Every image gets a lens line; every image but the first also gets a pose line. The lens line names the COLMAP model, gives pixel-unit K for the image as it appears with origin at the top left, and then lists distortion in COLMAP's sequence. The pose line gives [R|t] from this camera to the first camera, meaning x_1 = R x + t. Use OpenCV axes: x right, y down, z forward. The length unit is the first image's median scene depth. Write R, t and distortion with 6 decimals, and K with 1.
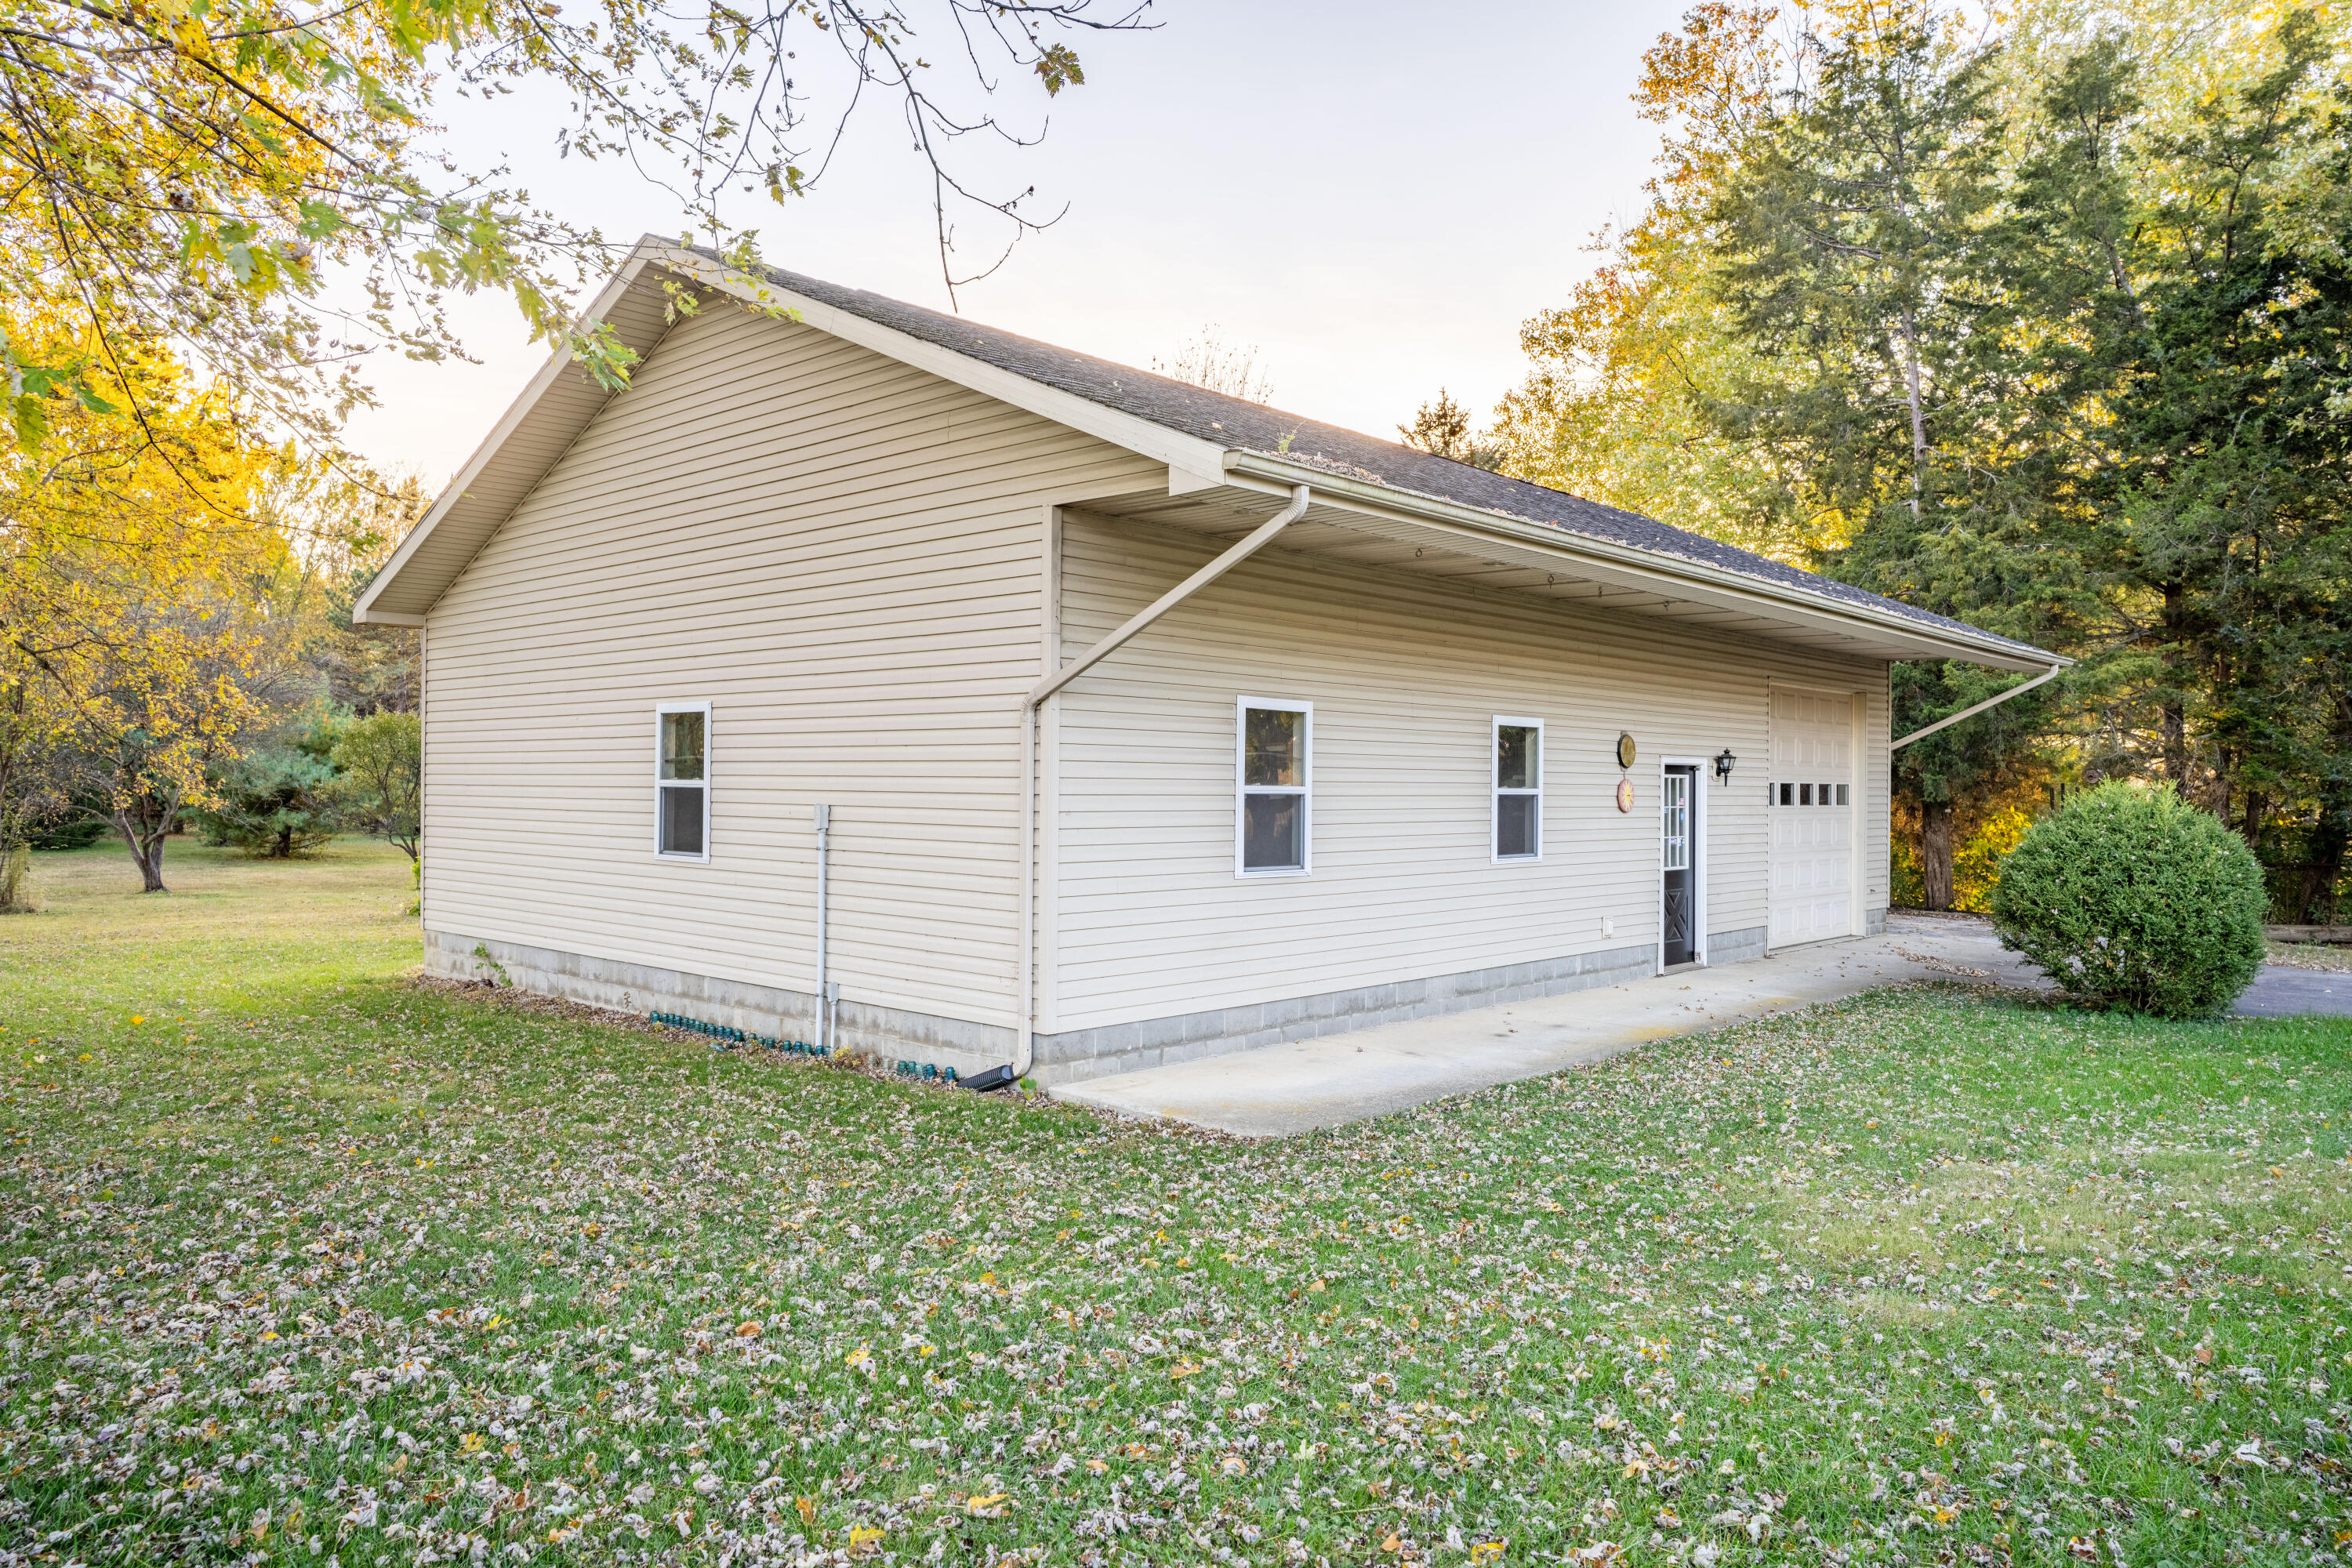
lens RADIAL K [[1564.6, 0, 1176.0], [0, 1564.6, 784.0], [0, 0, 1]] dist [-0.001069, -0.000391]
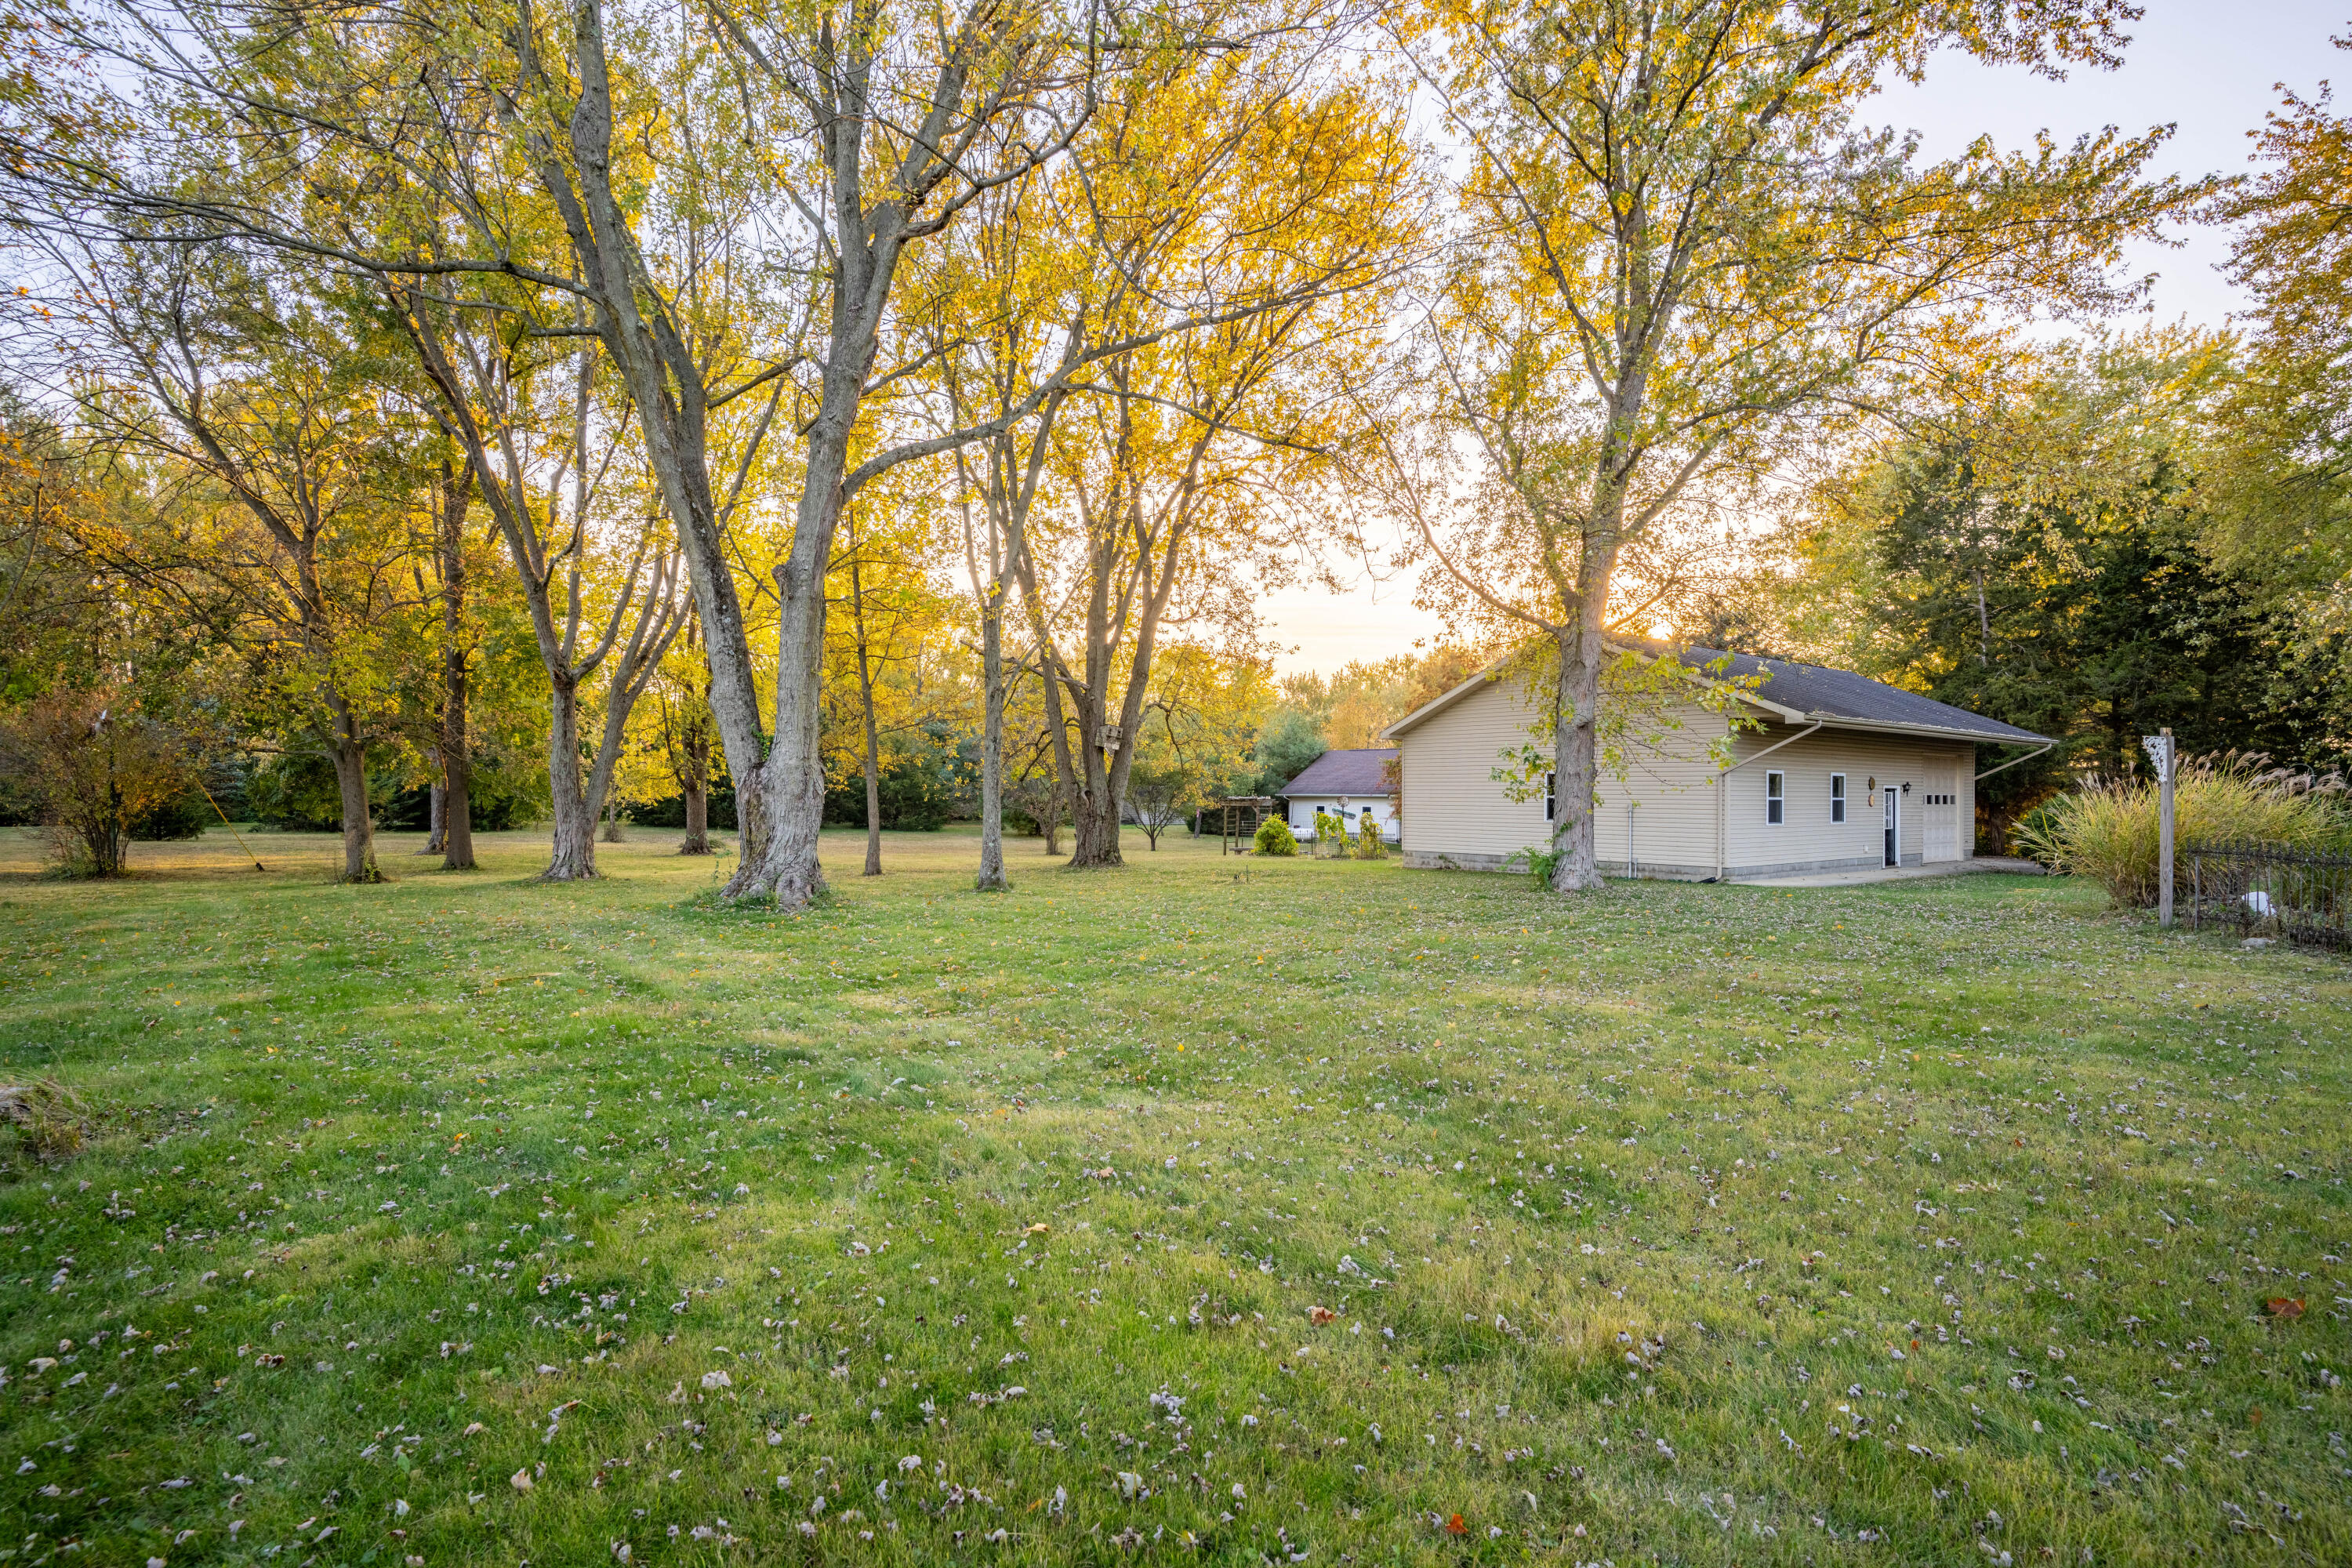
lens RADIAL K [[1170.6, 0, 1187.3], [0, 1170.6, 809.5], [0, 0, 1]] dist [-0.045501, 0.000928]
pose [[0.985674, -0.009320, -0.168403, -0.462377], [0.010227, 0.999938, 0.004516, 0.001663], [0.168351, -0.006173, 0.985708, -0.988071]]
